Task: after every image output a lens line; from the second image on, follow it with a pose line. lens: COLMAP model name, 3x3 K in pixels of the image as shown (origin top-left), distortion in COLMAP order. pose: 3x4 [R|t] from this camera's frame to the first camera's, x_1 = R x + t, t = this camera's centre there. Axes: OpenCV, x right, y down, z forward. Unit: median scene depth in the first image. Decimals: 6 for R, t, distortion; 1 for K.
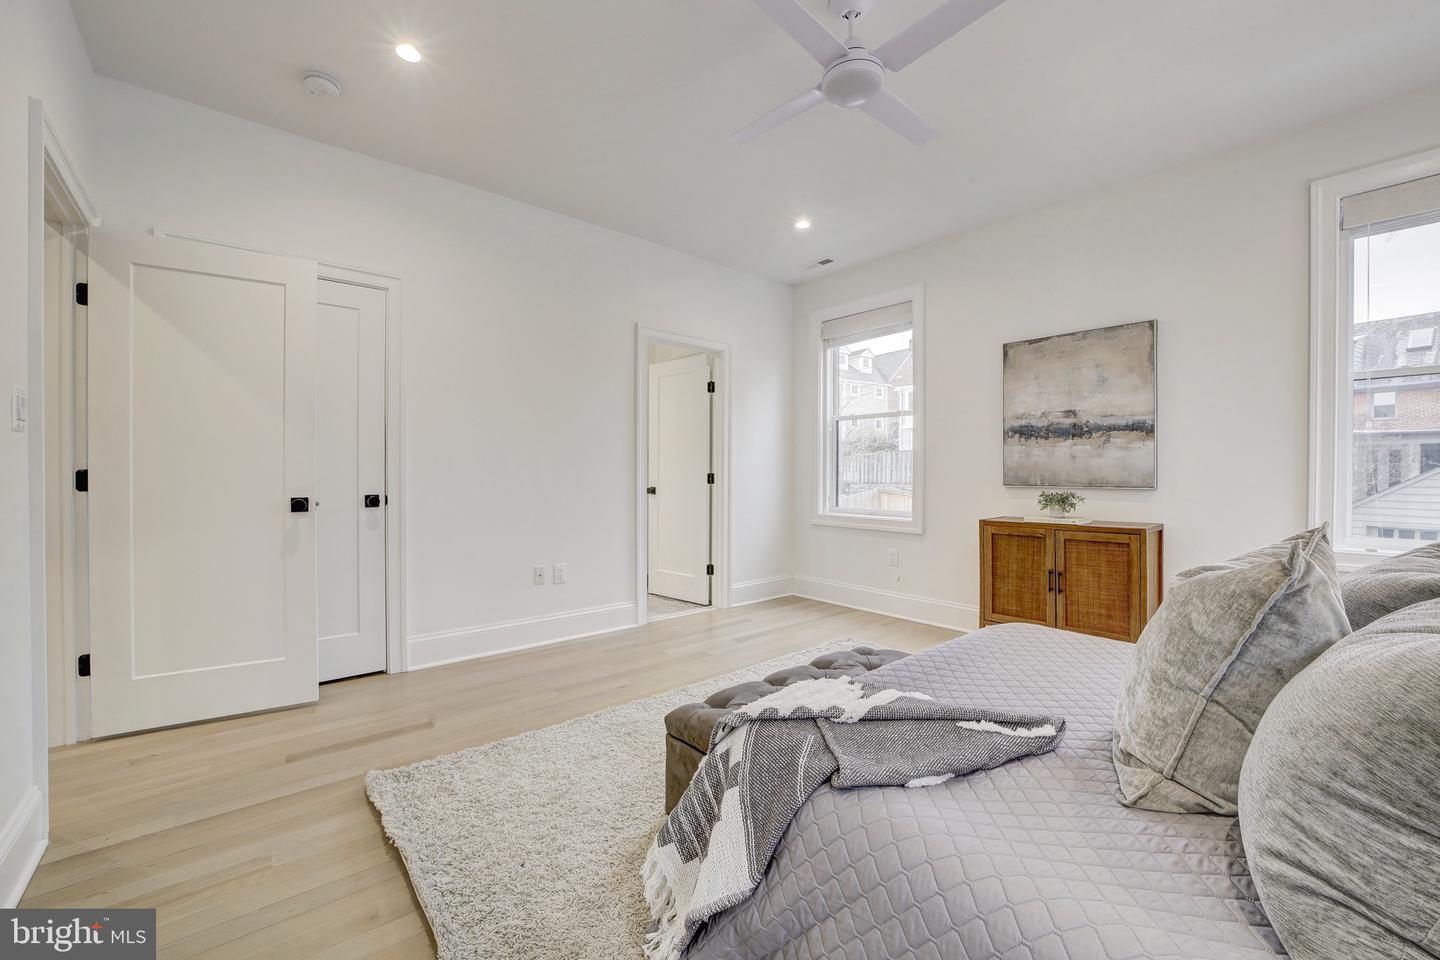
lens RADIAL K [[572.8, 0, 720.0], [0, 572.8, 480.0], [0, 0, 1]] dist [-0.044112, 0.012579]
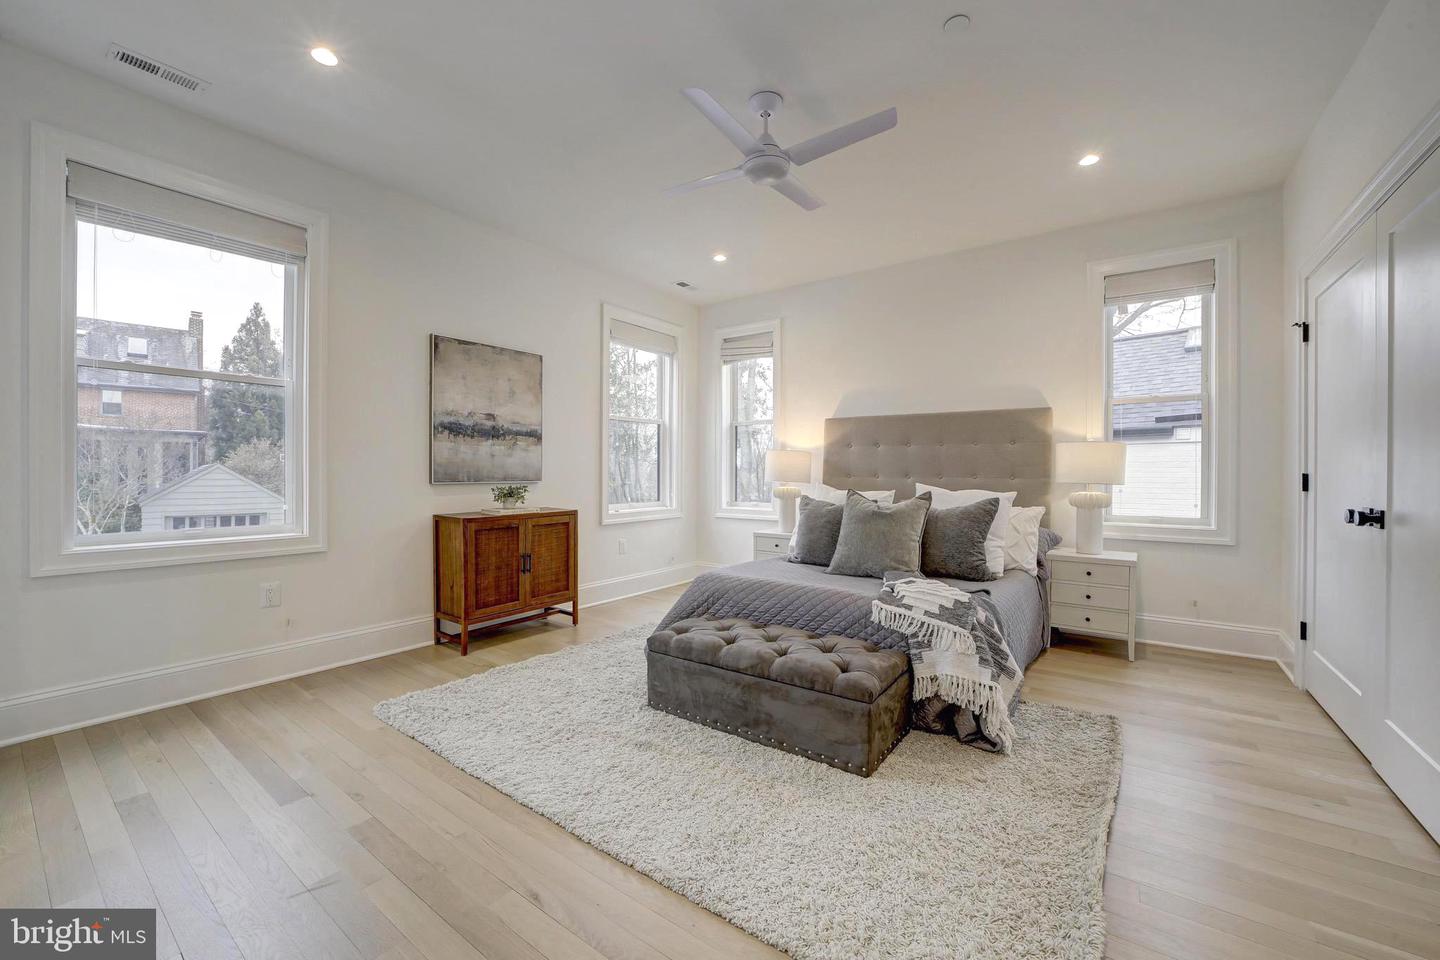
lens RADIAL K [[572.8, 0, 720.0], [0, 572.8, 480.0], [0, 0, 1]] dist [-0.044112, 0.012579]
pose [[-0.228764, -0.017194, 0.973330, -0.583495], [0.006649, 0.999793, 0.019224, -0.010342], [-0.973459, 0.010869, -0.228602, 0.803685]]
